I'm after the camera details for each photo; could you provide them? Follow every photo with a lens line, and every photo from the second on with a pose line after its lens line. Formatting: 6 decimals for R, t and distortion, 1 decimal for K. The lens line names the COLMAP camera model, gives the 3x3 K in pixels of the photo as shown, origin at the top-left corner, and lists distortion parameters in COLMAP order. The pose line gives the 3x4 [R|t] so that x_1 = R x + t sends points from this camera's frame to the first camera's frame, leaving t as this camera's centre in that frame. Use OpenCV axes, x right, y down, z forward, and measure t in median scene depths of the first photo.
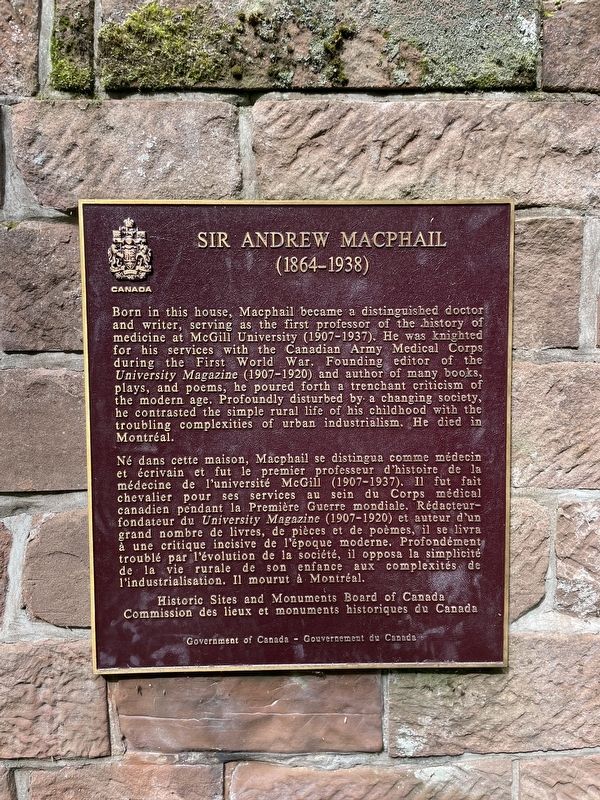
lens RADIAL K [[612.7, 0, 299.2], [0, 612.7, 399.3], [0, 0, 1]] dist [0.048483, -0.010299]
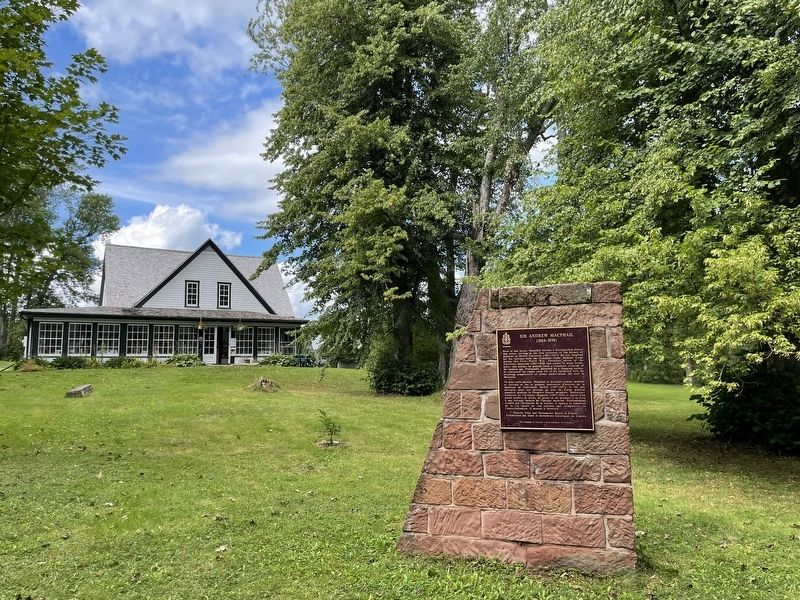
lens RADIAL K [[612.7, 0, 399.8], [0, 612.7, 296.3], [0, 0, 1]] dist [0.048483, -0.010299]
pose [[0.948676, -0.047347, -0.312685, 0.459727], [-0.009093, 0.984237, -0.176623, 0.292788], [0.316119, 0.170401, 0.933291, -3.838534]]
